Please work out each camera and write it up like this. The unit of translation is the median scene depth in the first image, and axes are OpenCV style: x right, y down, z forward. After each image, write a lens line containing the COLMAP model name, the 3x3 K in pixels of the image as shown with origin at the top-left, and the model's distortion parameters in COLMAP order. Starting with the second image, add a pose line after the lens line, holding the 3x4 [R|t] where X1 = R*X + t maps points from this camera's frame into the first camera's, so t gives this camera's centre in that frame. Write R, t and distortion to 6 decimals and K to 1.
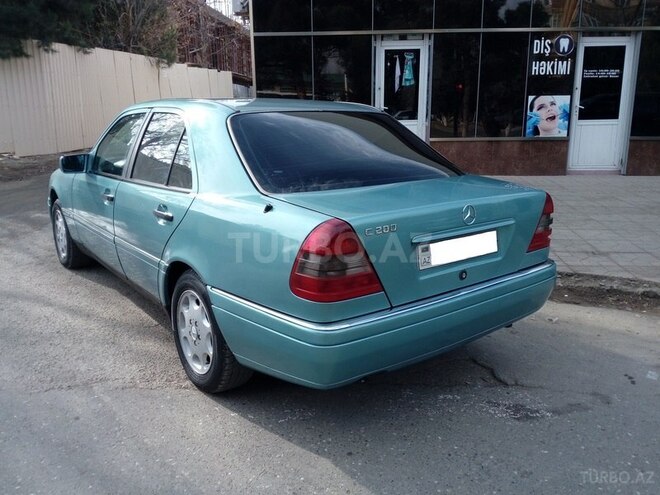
lens RADIAL K [[554.3, 0, 334.2], [0, 554.3, 243.2], [0, 0, 1]] dist [0.065644, -0.108739]
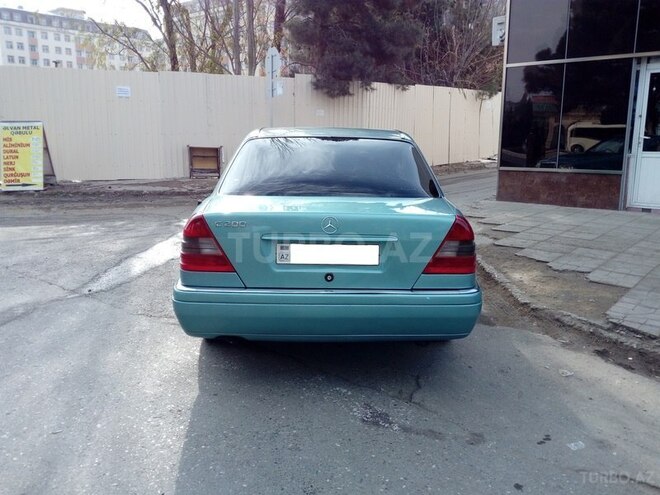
lens RADIAL K [[554.3, 0, 334.2], [0, 554.3, 243.2], [0, 0, 1]] dist [0.065644, -0.108739]
pose [[0.794019, 0.125063, -0.594890, 0.537640], [-0.155345, 0.987860, 0.000332, -0.008957], [0.587709, 0.092150, 0.803807, 0.044742]]
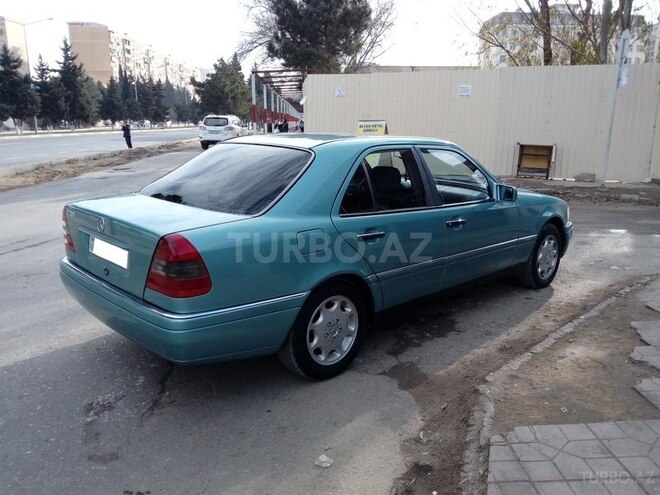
lens RADIAL K [[546.5, 0, 330.0], [0, 546.5, 247.5], [0, 0, 1]] dist [0.063926, -0.164699]
pose [[0.088335, 0.222905, -0.970830, 0.881931], [-0.245666, 0.949408, 0.195634, -0.220467], [0.965321, 0.221218, 0.138626, 0.770647]]
